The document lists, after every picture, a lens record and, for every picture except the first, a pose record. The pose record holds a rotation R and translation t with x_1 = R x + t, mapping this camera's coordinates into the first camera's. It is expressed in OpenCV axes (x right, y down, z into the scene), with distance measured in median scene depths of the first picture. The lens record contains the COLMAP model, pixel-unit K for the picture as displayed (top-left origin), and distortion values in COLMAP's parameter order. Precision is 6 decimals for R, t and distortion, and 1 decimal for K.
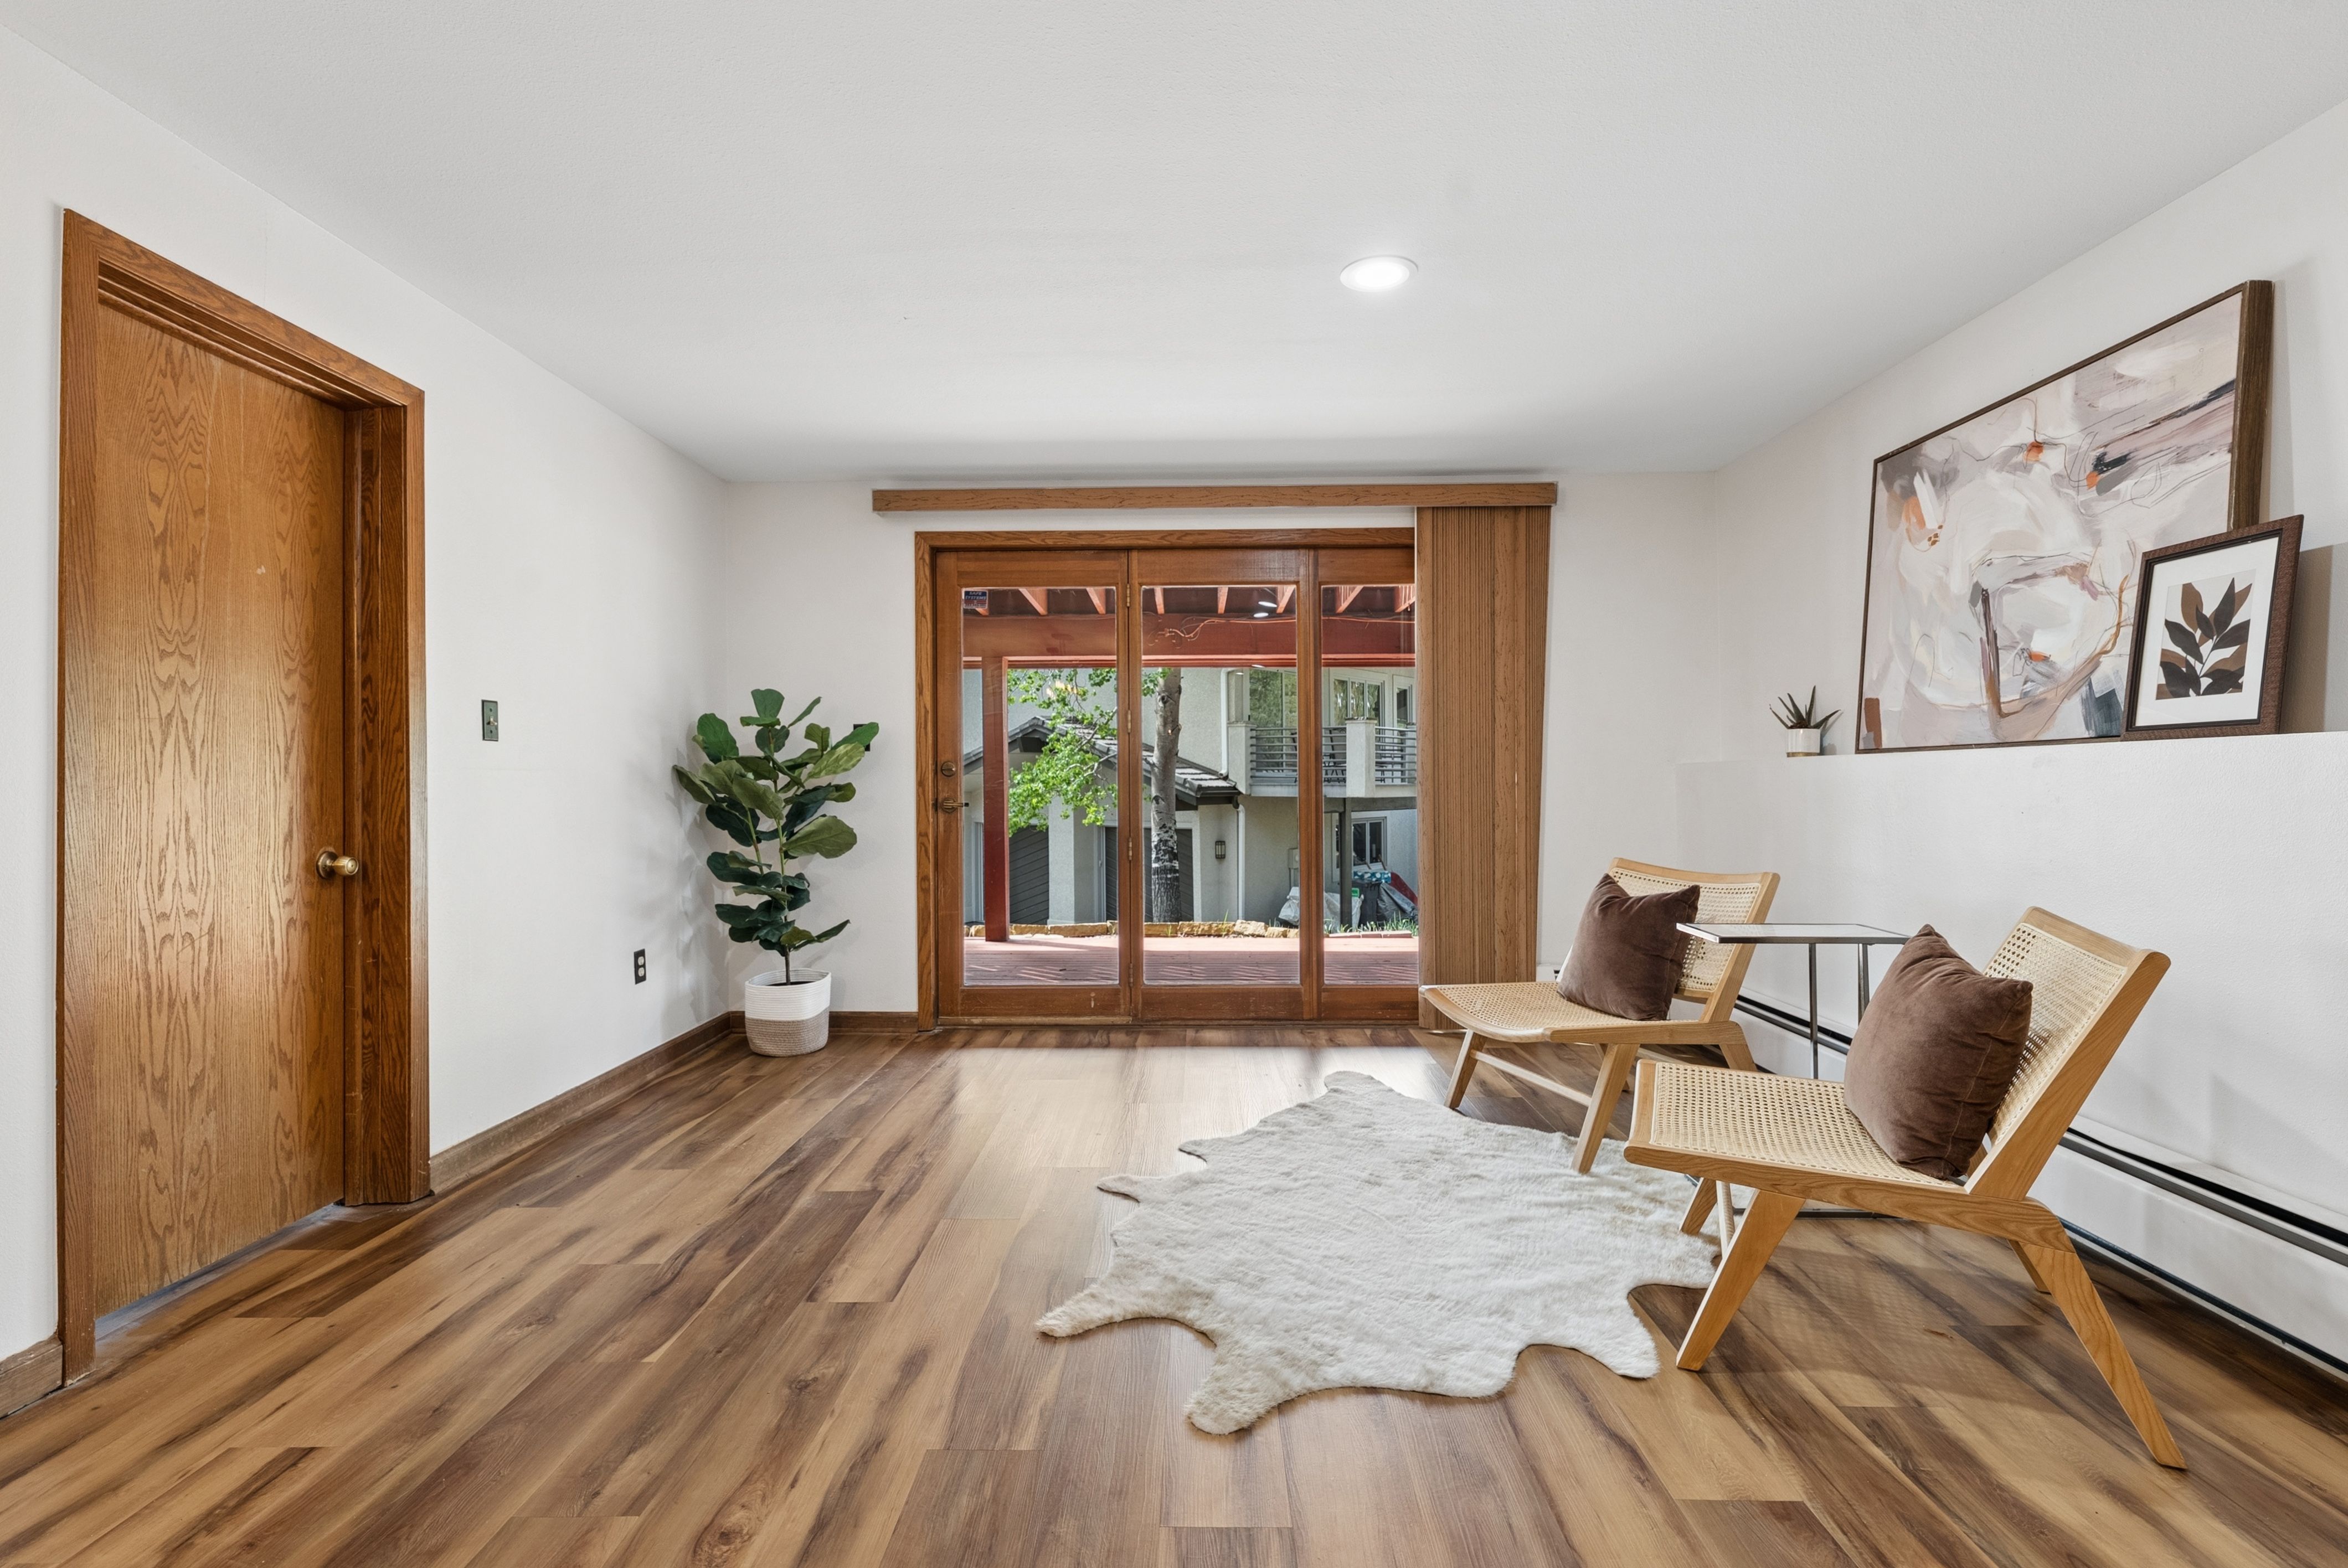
lens RADIAL K [[1139.1, 0, 1172.6], [0, 1139.1, 773.8], [0, 0, 1]] dist [0.000813, 0.000246]
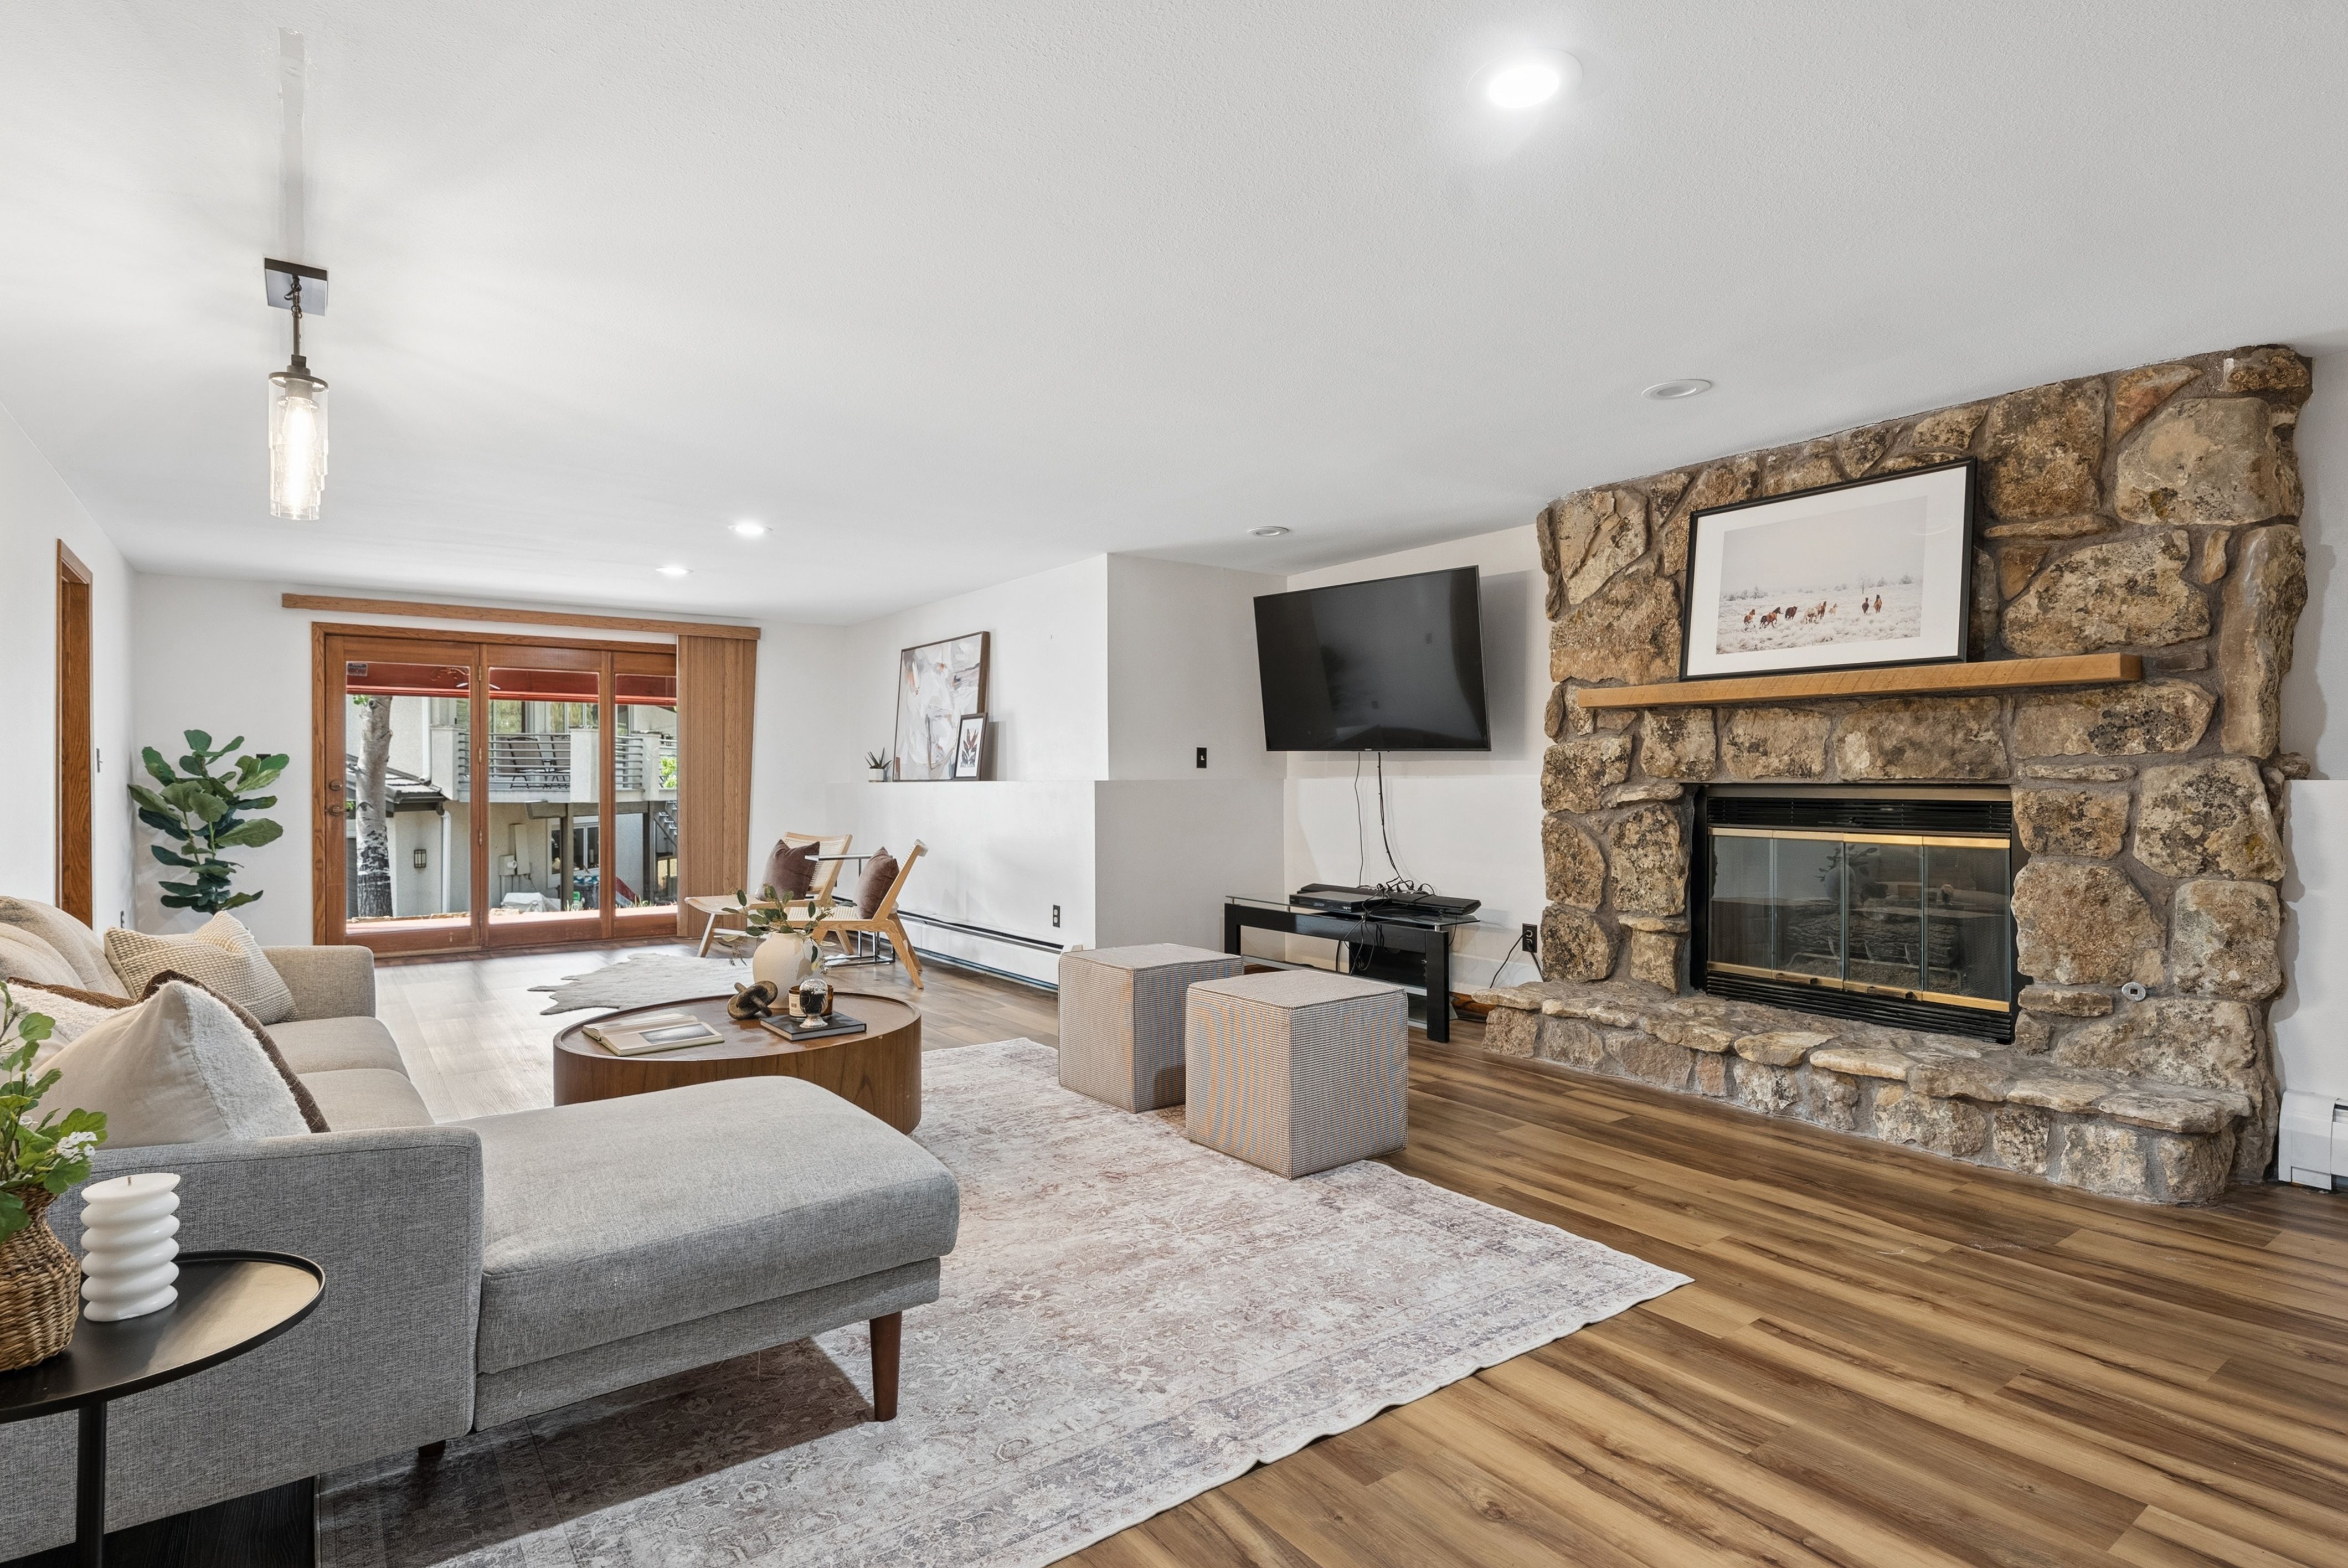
lens RADIAL K [[1188.9, 0, 1176.1], [0, 1188.9, 776.5], [0, 0, 1]] dist [0.003636, -0.000516]
pose [[0.799376, 0.005343, 0.600808, -0.266804], [-0.005721, 0.999983, -0.001280, -0.021105], [-0.600804, -0.002414, 0.799392, -0.901433]]
